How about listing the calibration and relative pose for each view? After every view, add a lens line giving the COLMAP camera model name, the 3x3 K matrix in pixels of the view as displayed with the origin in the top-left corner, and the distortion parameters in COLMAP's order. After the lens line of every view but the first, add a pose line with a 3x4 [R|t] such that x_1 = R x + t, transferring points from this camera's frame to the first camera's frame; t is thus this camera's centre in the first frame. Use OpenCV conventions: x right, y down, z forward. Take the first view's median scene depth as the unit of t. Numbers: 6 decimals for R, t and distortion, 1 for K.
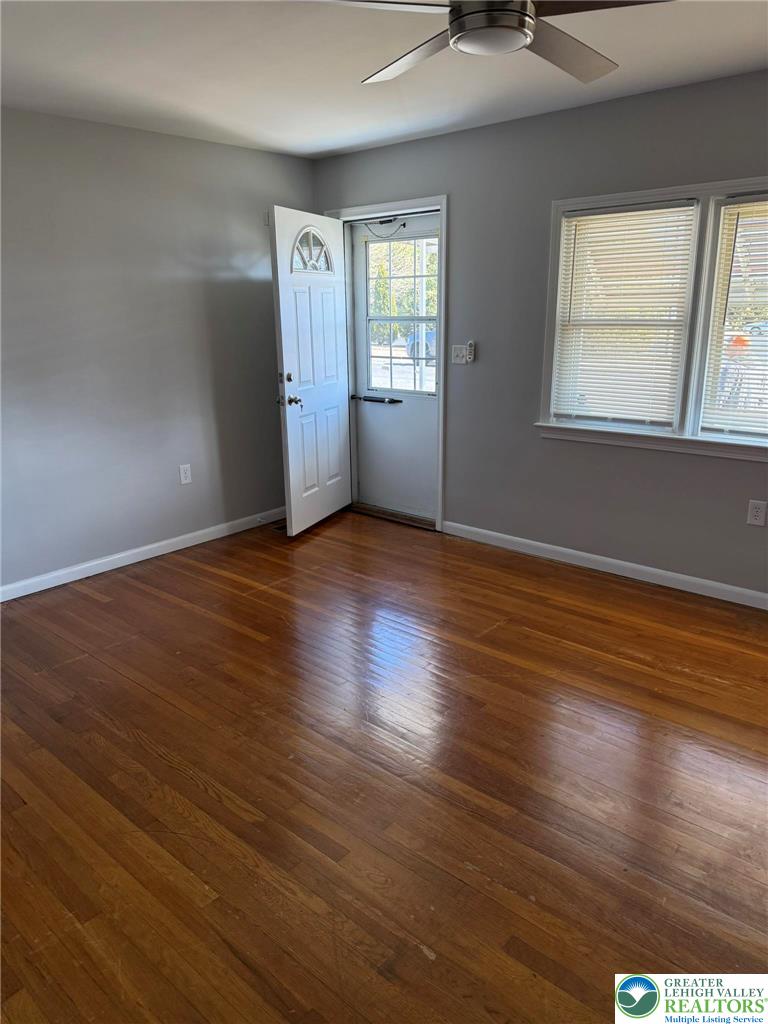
lens RADIAL K [[735.4, 0, 384.0], [0, 735.4, 512.0], [0, 0, 1]] dist [0.050420, -0.069547]
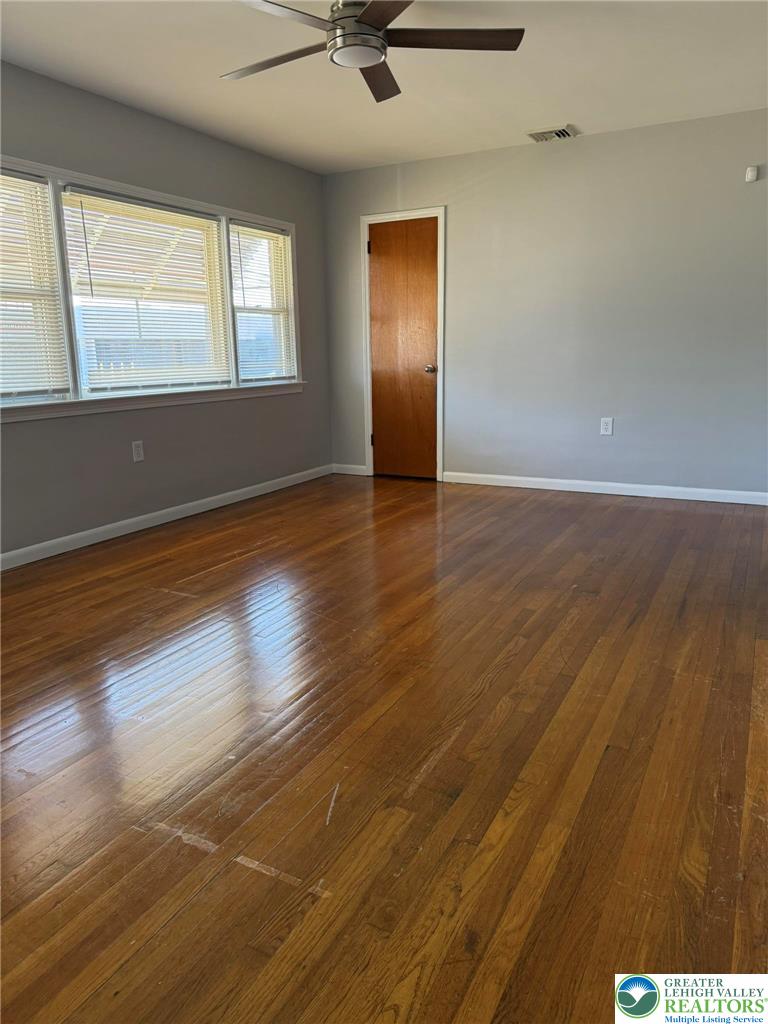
lens RADIAL K [[735.4, 0, 384.0], [0, 735.4, 512.0], [0, 0, 1]] dist [0.050420, -0.069547]
pose [[-0.257343, -0.184195, 0.948603, -0.812597], [0.288226, 0.922349, 0.257289, -0.106828], [-0.922334, 0.339624, -0.184270, 0.897125]]
